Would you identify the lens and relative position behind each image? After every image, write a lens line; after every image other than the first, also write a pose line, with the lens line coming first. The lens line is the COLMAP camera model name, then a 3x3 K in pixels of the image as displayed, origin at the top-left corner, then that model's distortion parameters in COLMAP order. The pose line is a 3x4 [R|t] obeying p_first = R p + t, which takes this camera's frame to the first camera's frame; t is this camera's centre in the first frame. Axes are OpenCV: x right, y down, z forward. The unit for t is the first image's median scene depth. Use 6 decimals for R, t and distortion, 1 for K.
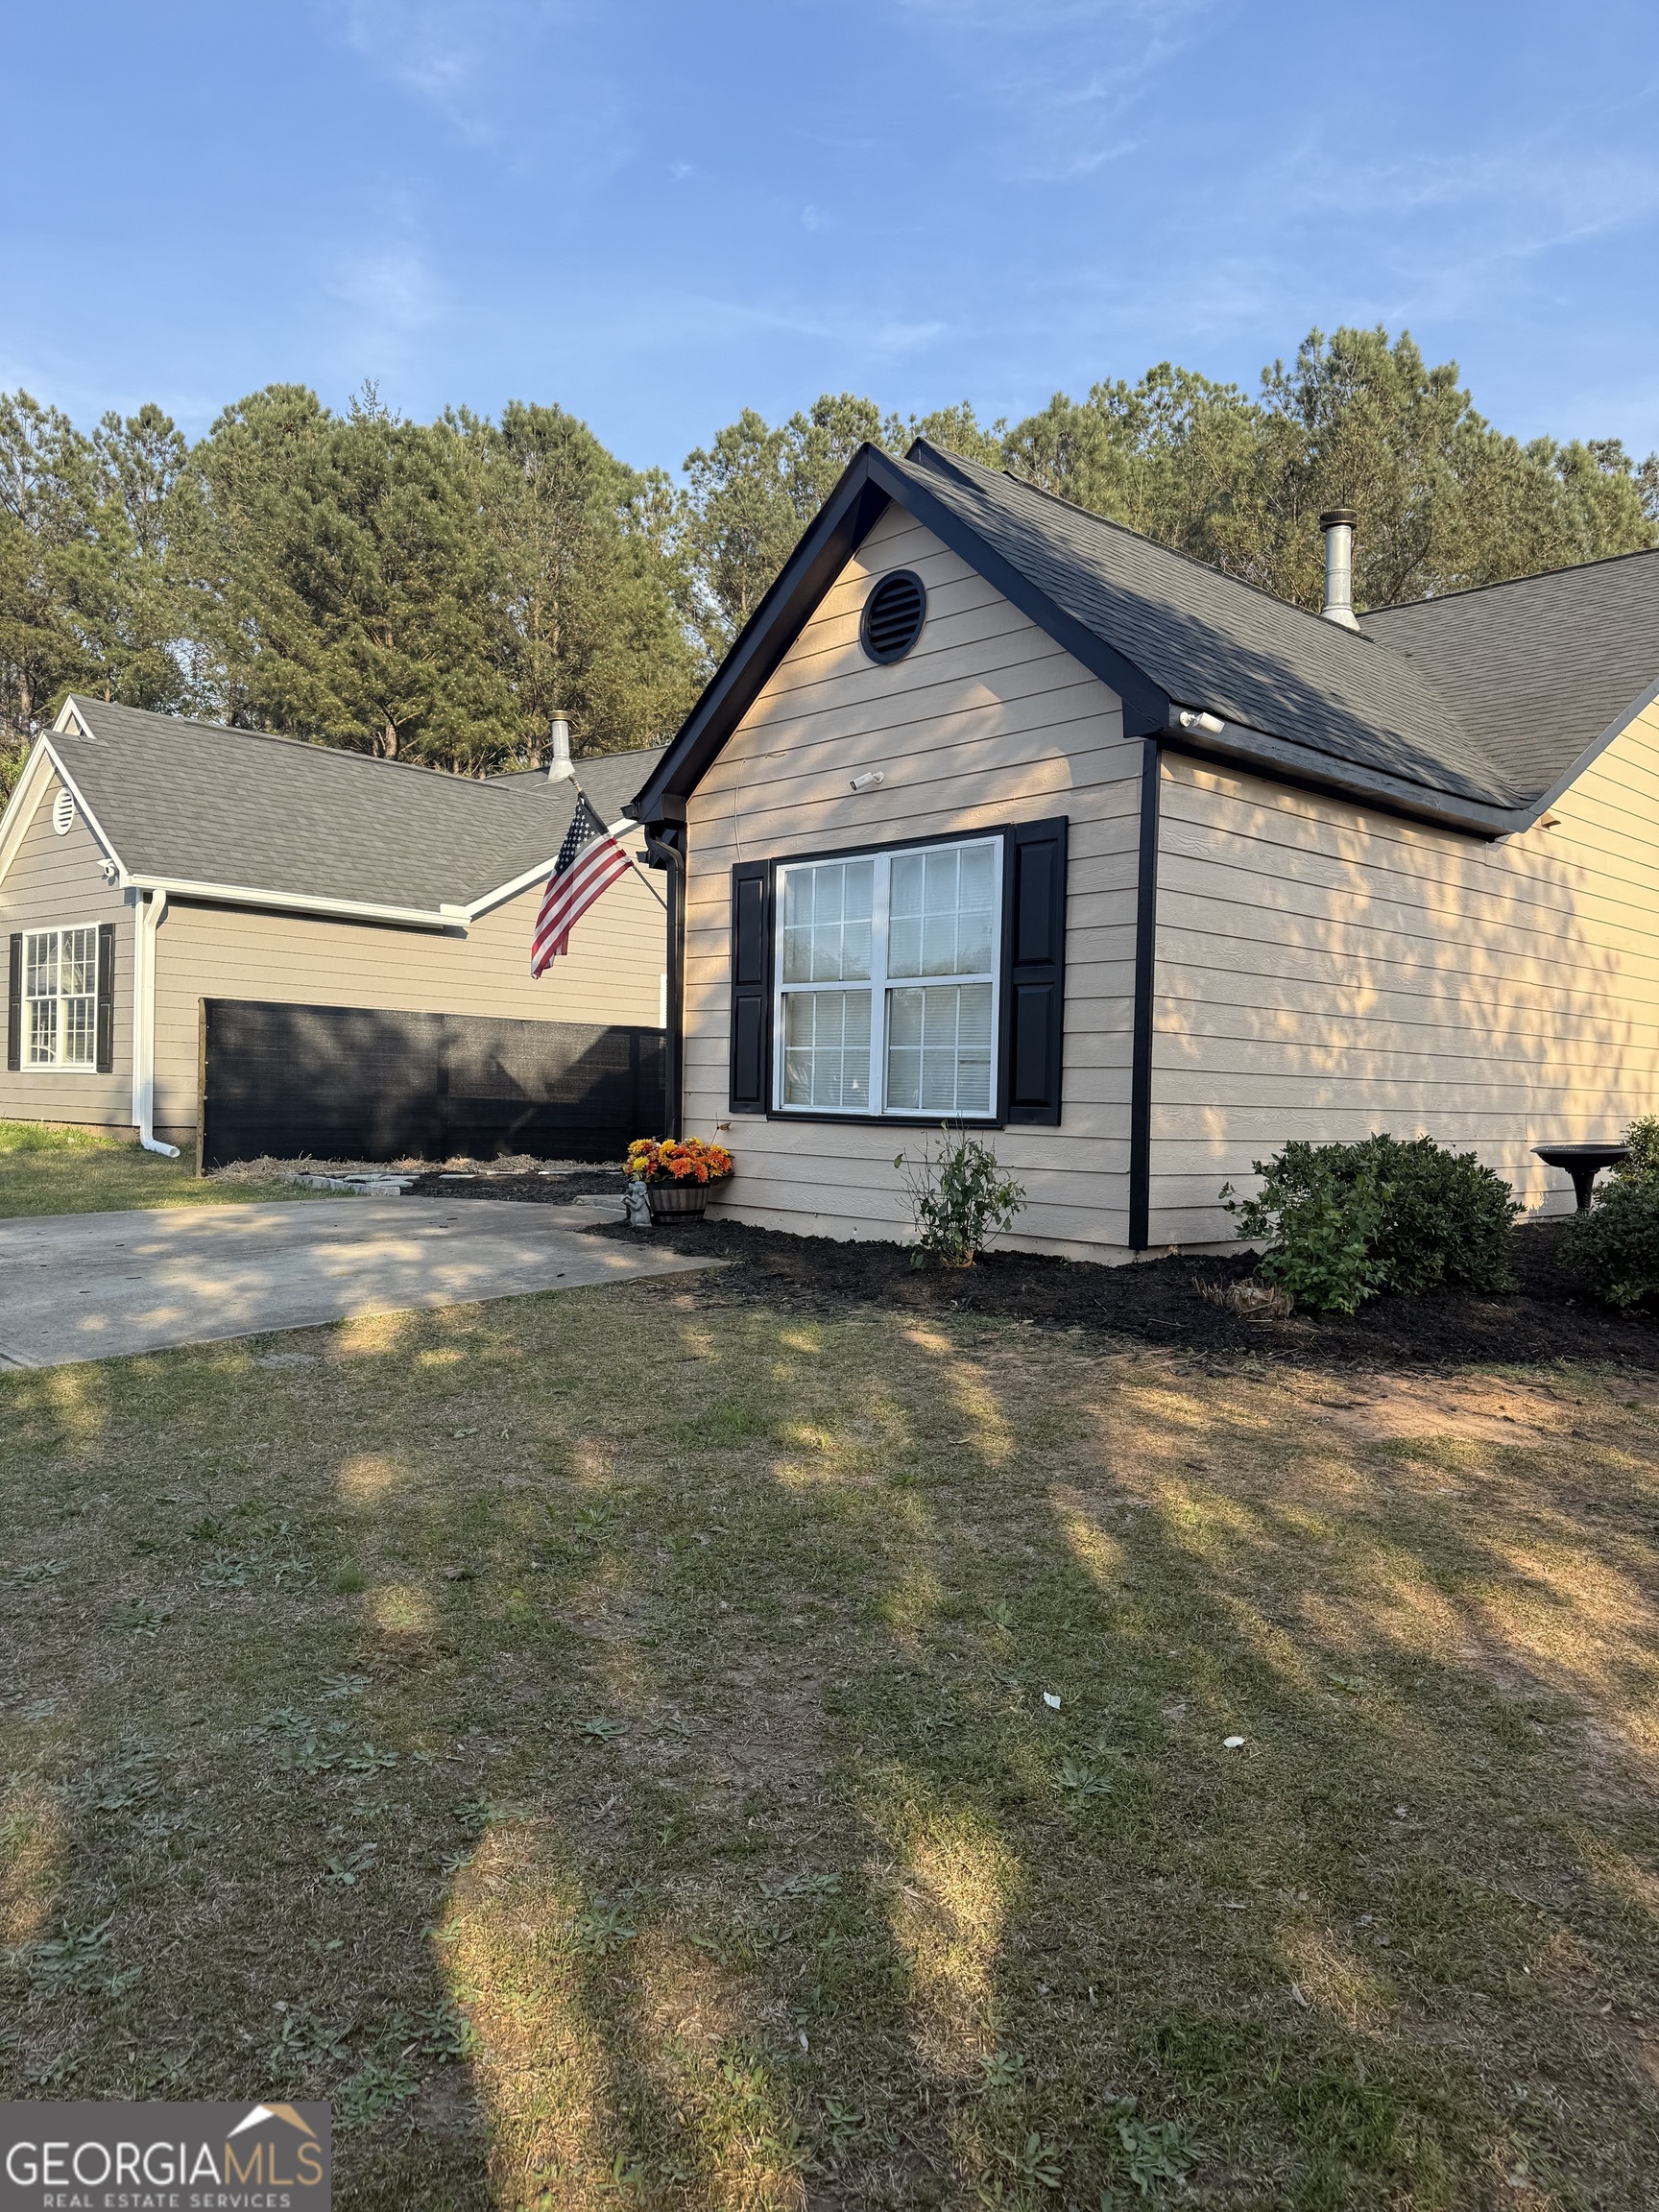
lens RADIAL K [[1561.5, 0, 827.0], [0, 1561.5, 1150.7], [0, 0, 1]] dist [-0.015135, -0.002704]
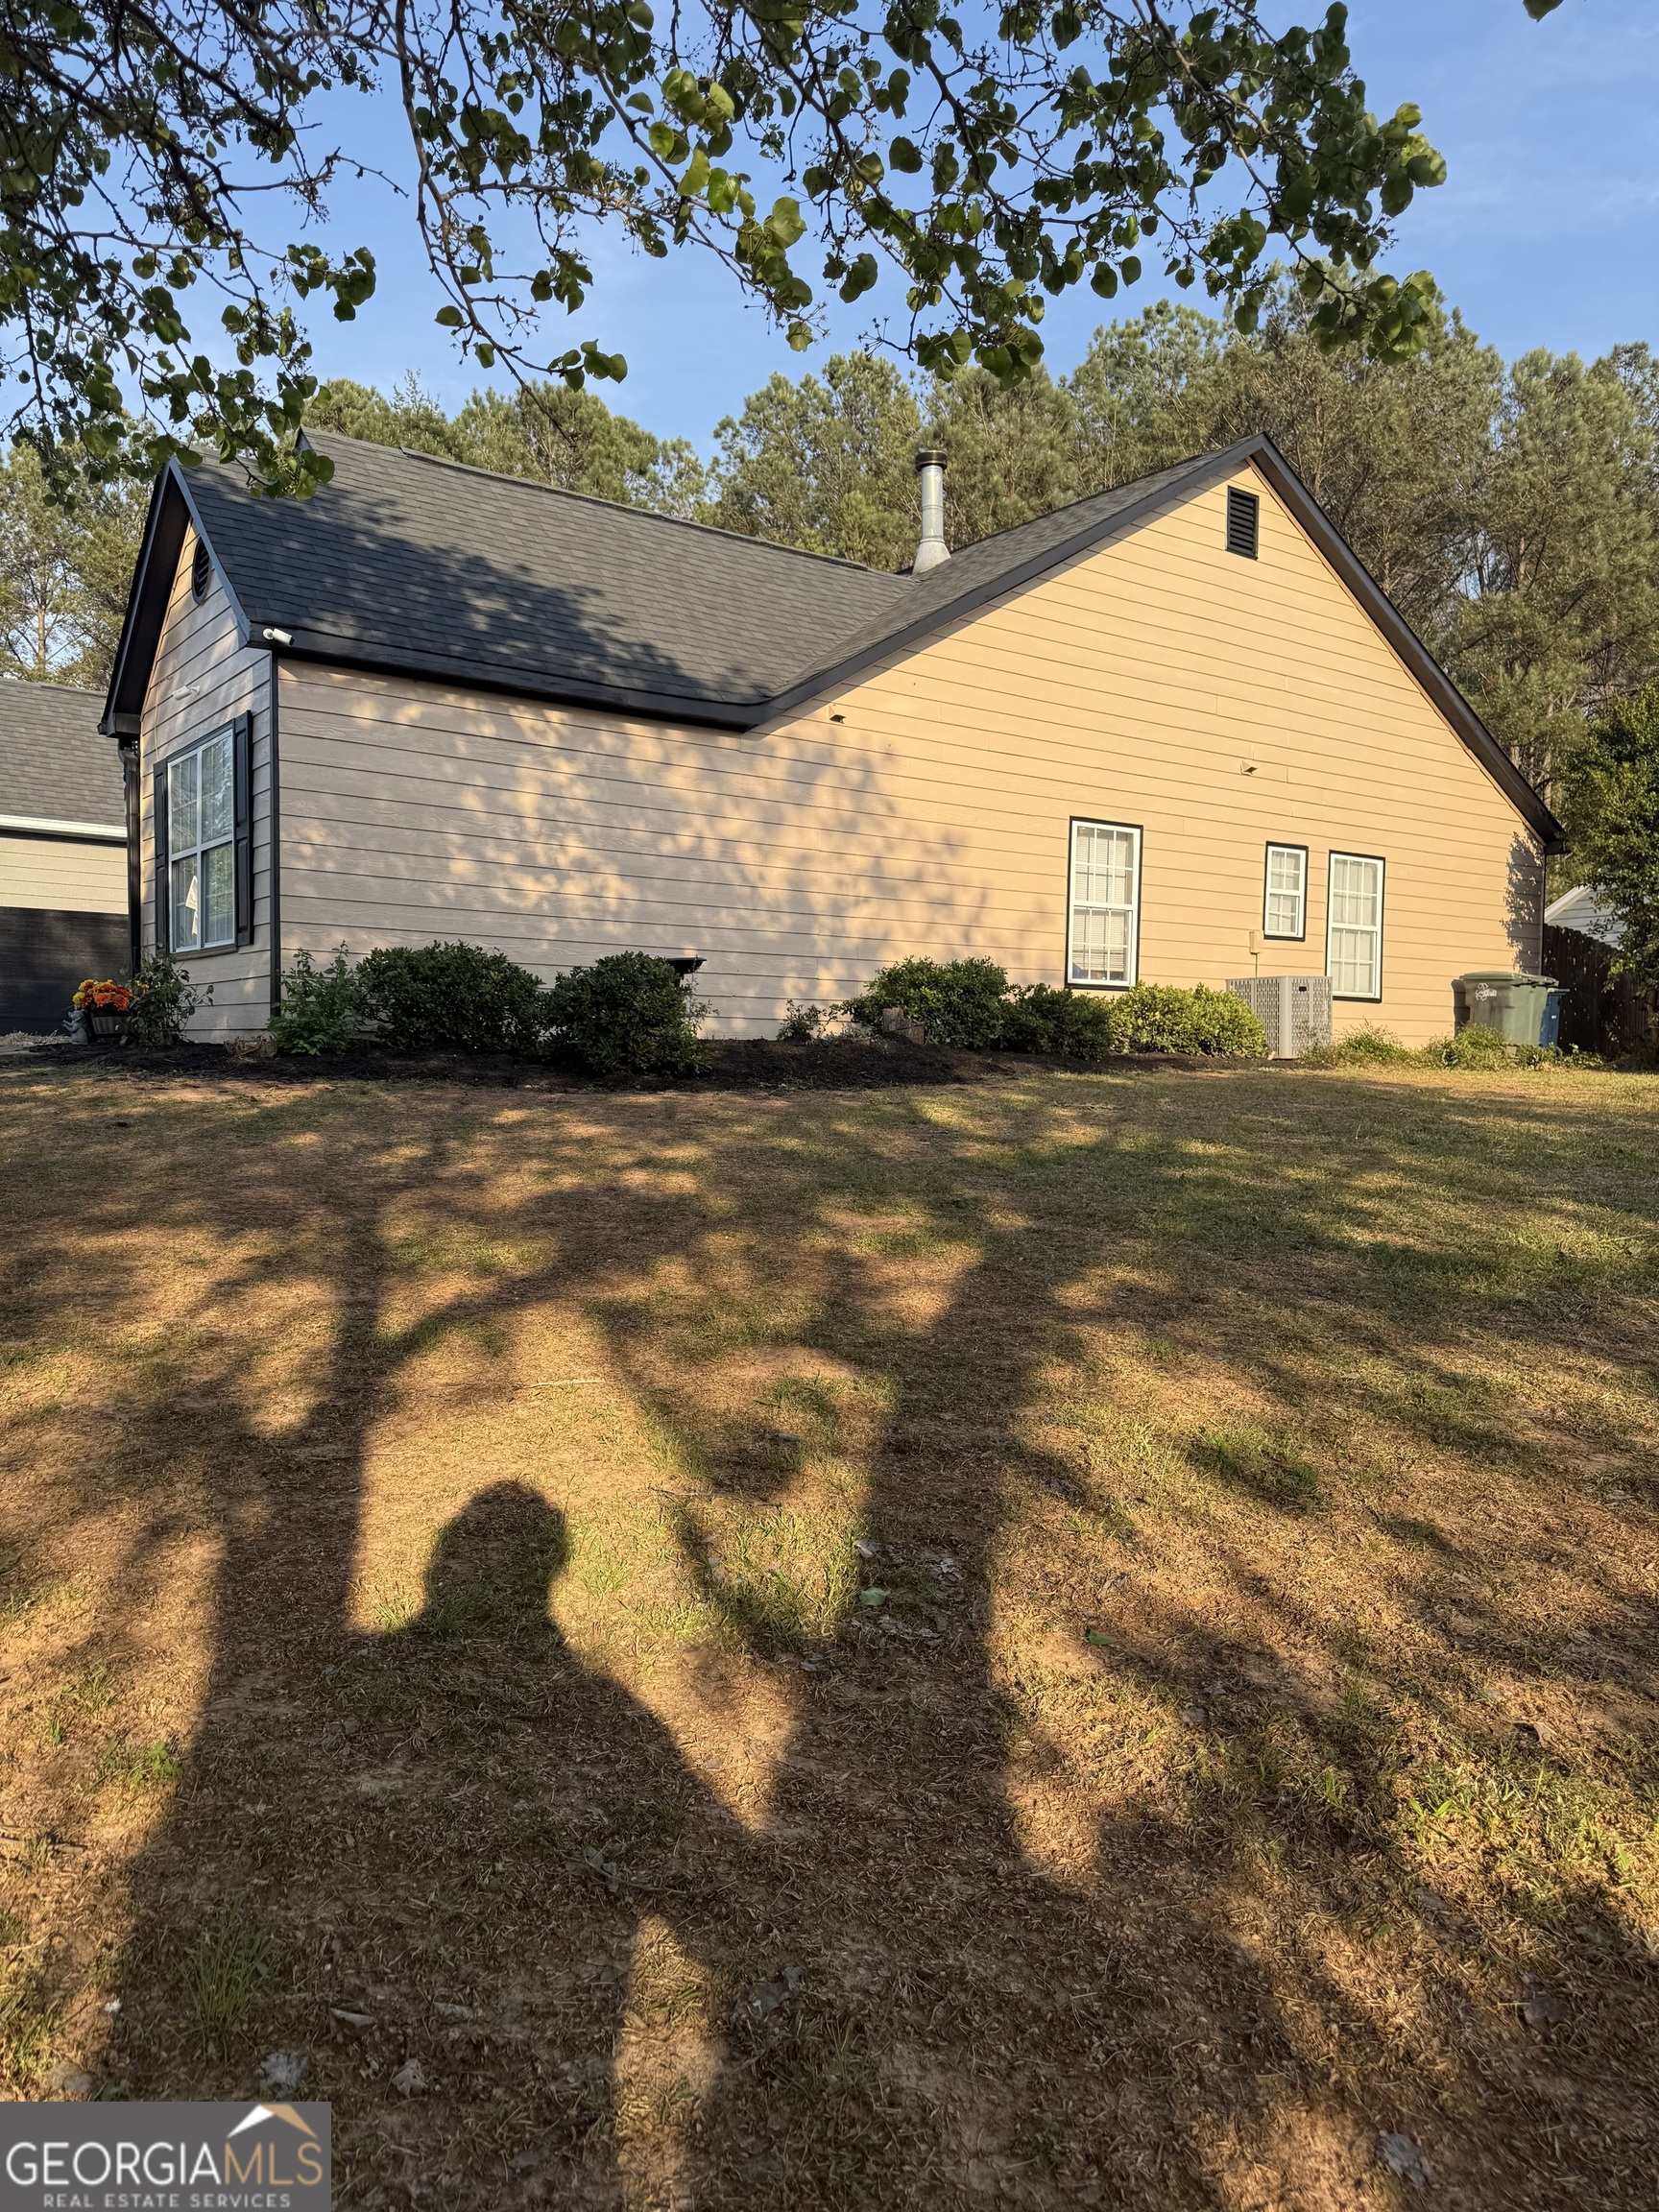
lens RADIAL K [[1553.8, 0, 835.2], [0, 1553.8, 1175.6], [0, 0, 1]] dist [0.010106, -0.000292]
pose [[0.990330, 0.006207, -0.138592, 0.709123], [-0.001258, 0.999359, 0.035770, 0.113536], [0.138726, -0.035249, 0.989703, -0.225776]]
